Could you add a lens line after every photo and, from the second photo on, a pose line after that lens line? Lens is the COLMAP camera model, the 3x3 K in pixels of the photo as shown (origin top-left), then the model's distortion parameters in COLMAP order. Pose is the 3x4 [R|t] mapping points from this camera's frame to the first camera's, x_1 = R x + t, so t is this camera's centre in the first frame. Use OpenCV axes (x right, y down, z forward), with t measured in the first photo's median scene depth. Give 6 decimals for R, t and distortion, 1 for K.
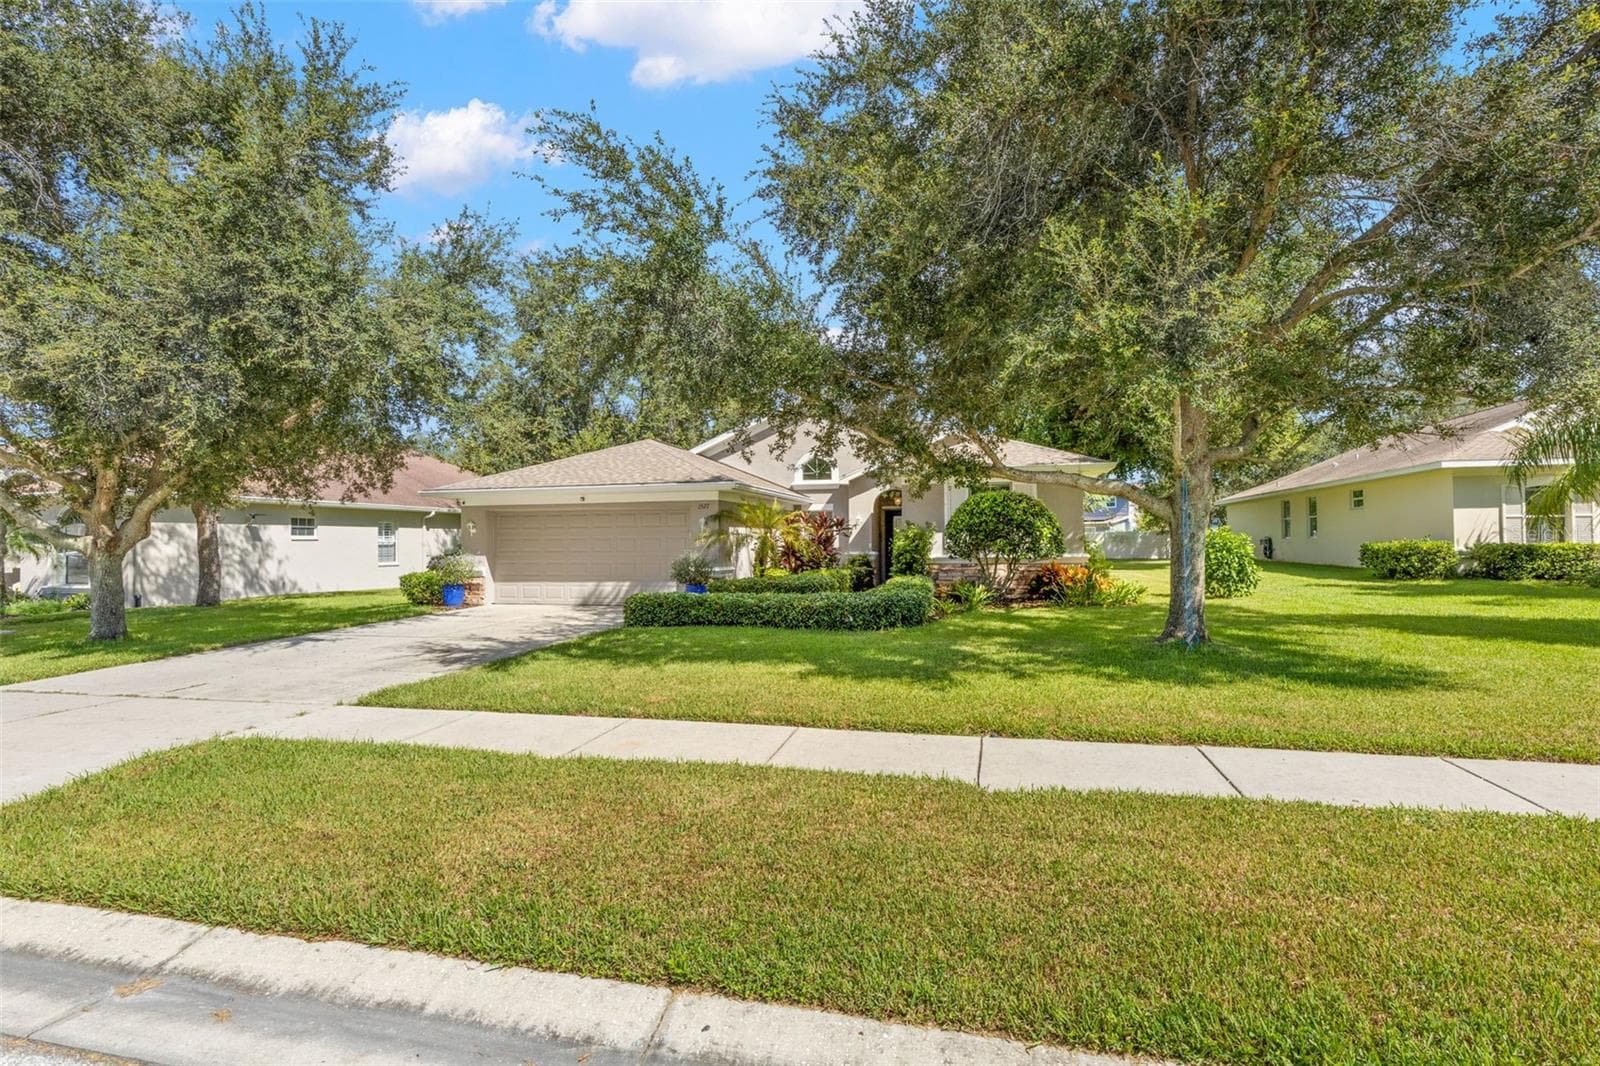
lens RADIAL K [[727.5, 0, 805.6], [0, 727.5, 531.8], [0, 0, 1]] dist [0.004264, 0.000111]
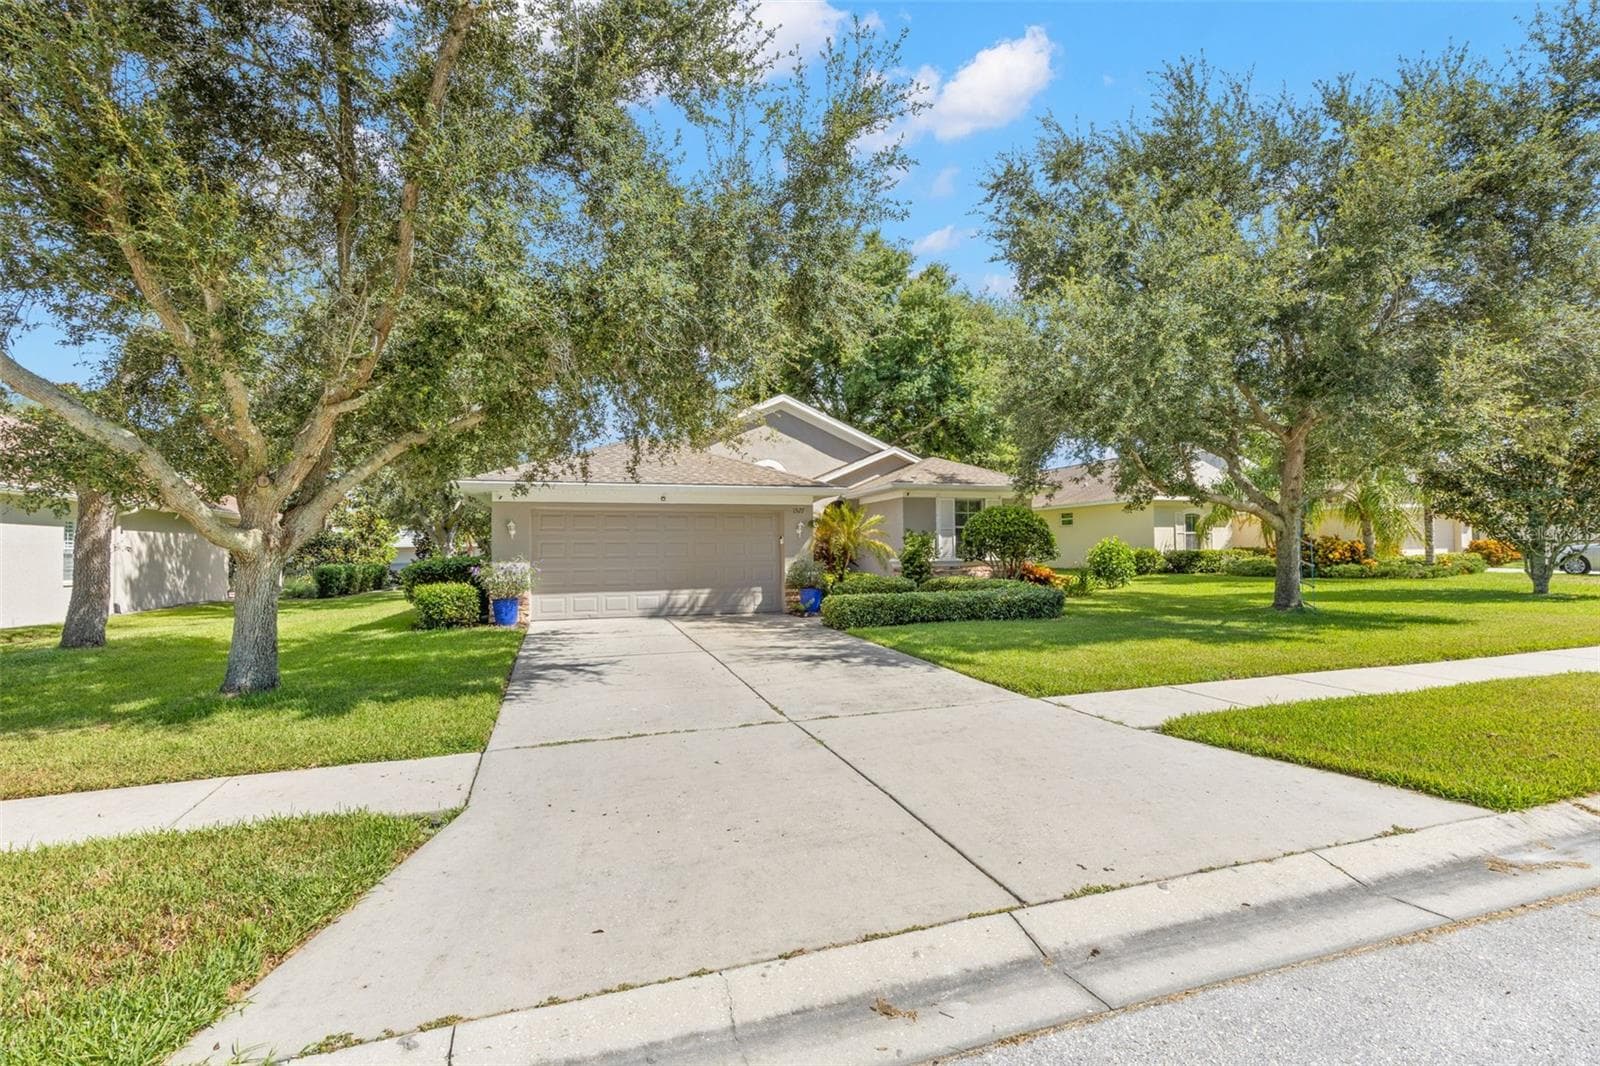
lens RADIAL K [[727.5, 0, 805.6], [0, 727.5, 531.8], [0, 0, 1]] dist [0.004264, 0.000111]
pose [[0.846261, 0.014160, 0.532581, -0.957312], [-0.004496, 0.999801, -0.019438, 0.019613], [-0.532750, 0.014055, 0.846156, 0.208555]]
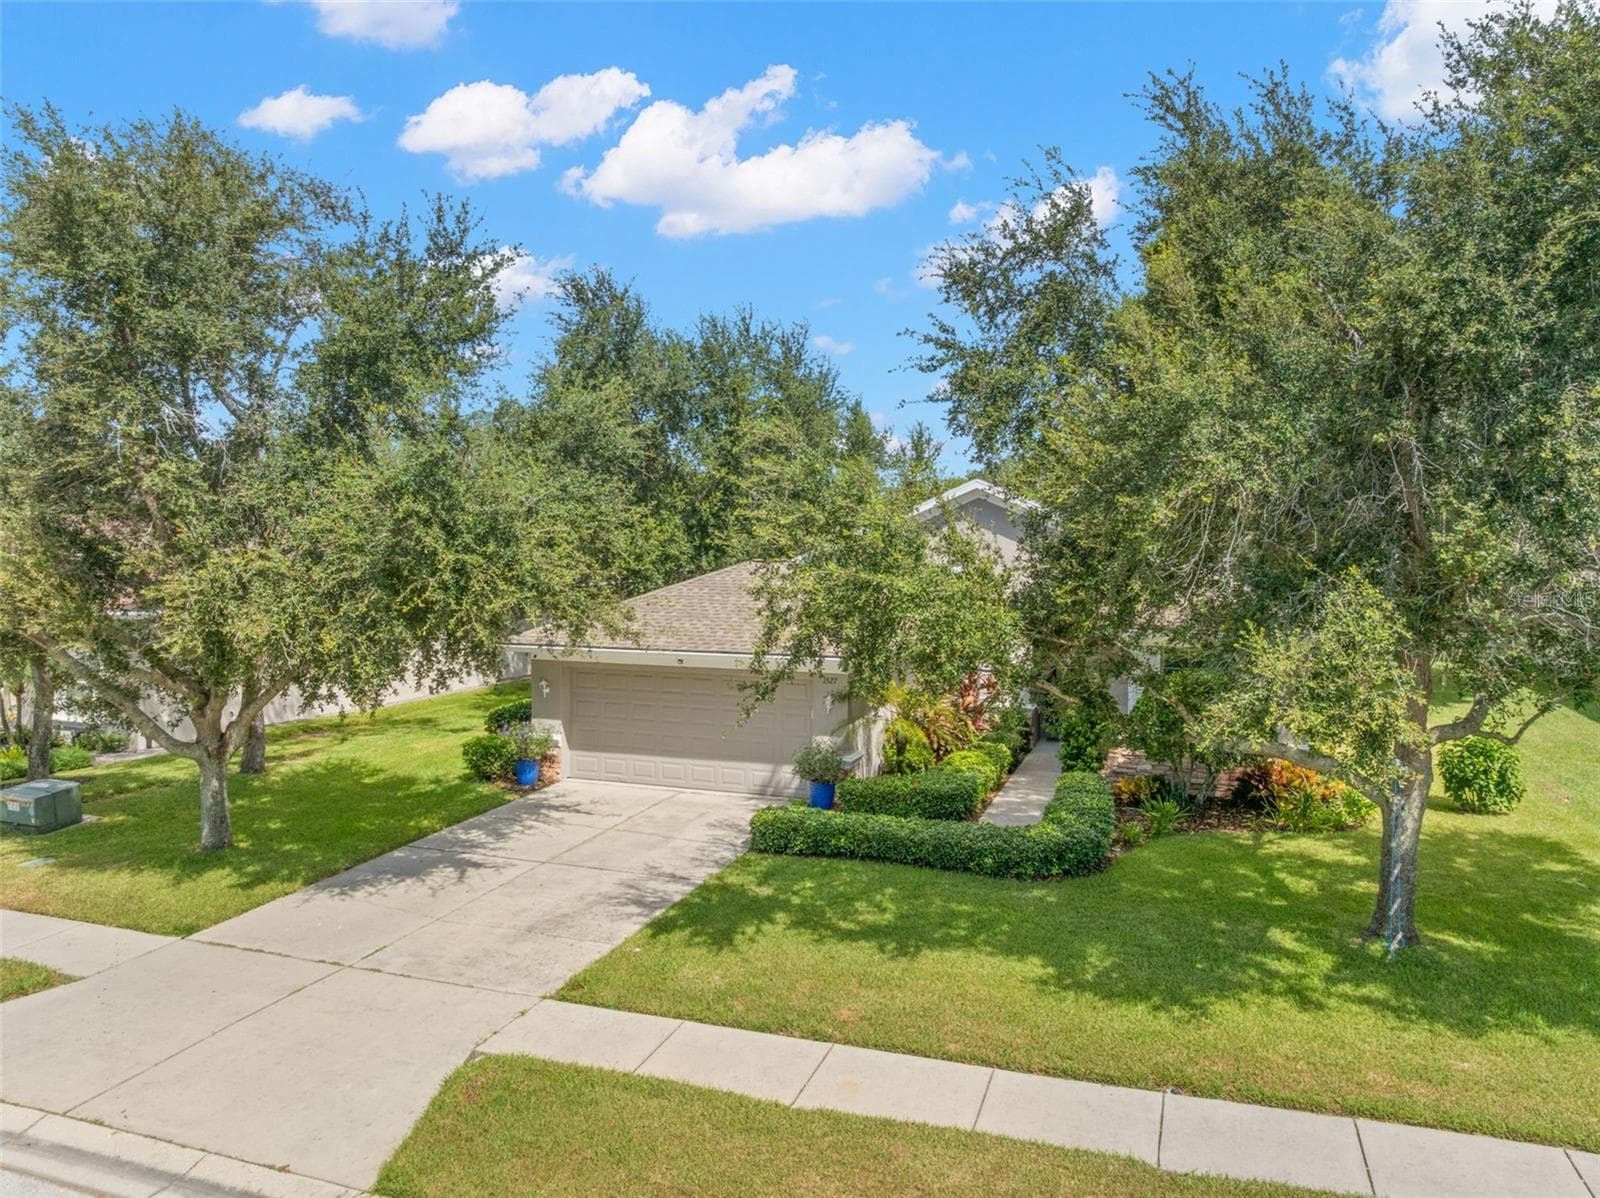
lens RADIAL K [[1120.0, 0, 807.9], [0, 1120.0, 600.7], [0, 0, 1]] dist [-0.072428, 0.041527]
pose [[0.996229, 0.023466, -0.083532, -0.092047], [-0.017990, 0.997676, 0.065717, -0.297375], [0.084880, -0.063966, 0.994336, -0.347307]]
